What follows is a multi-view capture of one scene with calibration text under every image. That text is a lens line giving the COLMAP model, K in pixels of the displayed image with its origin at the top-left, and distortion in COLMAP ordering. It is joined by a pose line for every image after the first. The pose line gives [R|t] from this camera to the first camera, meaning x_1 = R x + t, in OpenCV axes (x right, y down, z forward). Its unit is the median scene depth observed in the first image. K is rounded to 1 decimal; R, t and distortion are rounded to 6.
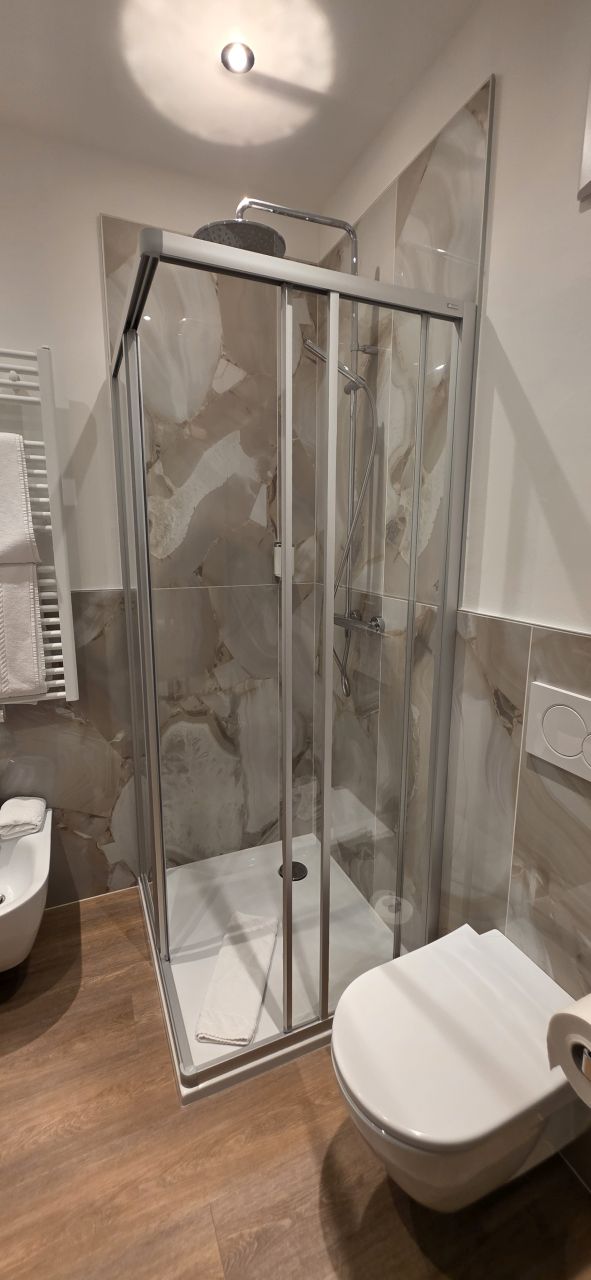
lens RADIAL K [[507.3, 0, 294.7], [0, 507.3, 637.5], [0, 0, 1]] dist [-0.003167, -0.000180]
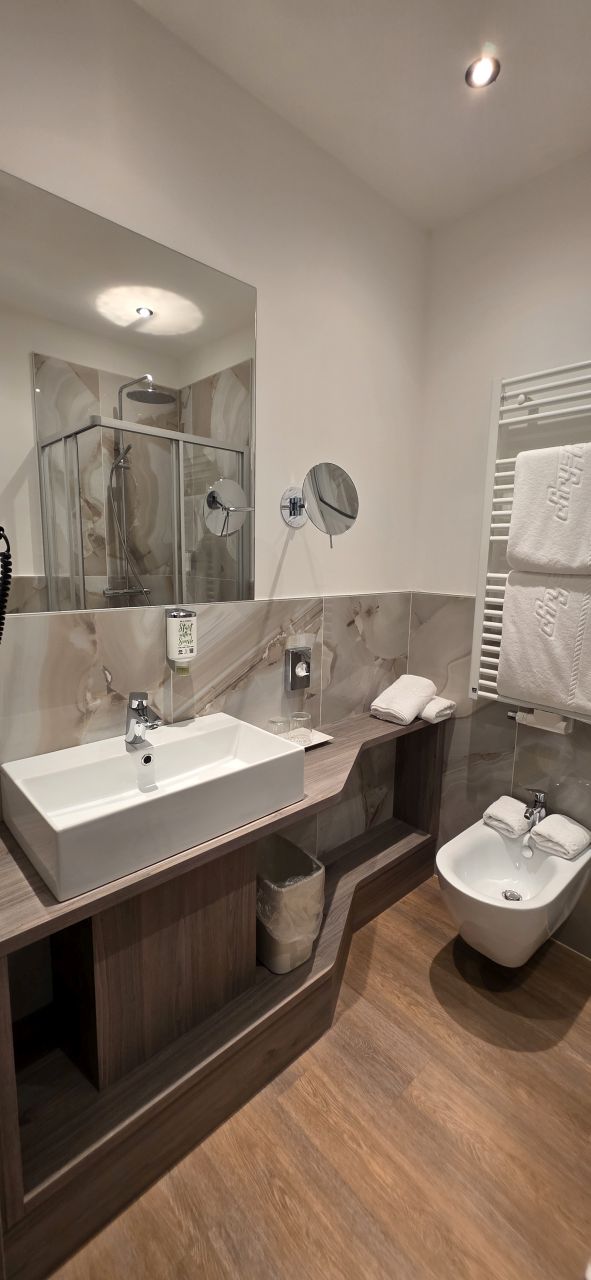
lens RADIAL K [[507.3, 0, 293.7], [0, 507.3, 636.9], [0, 0, 1]] dist [-0.003167, -0.000180]
pose [[0.320452, 0.166137, -0.932582, 0.150153], [-0.211368, 0.972219, 0.100569, -0.005805], [0.923382, 0.164891, 0.346665, 0.148392]]
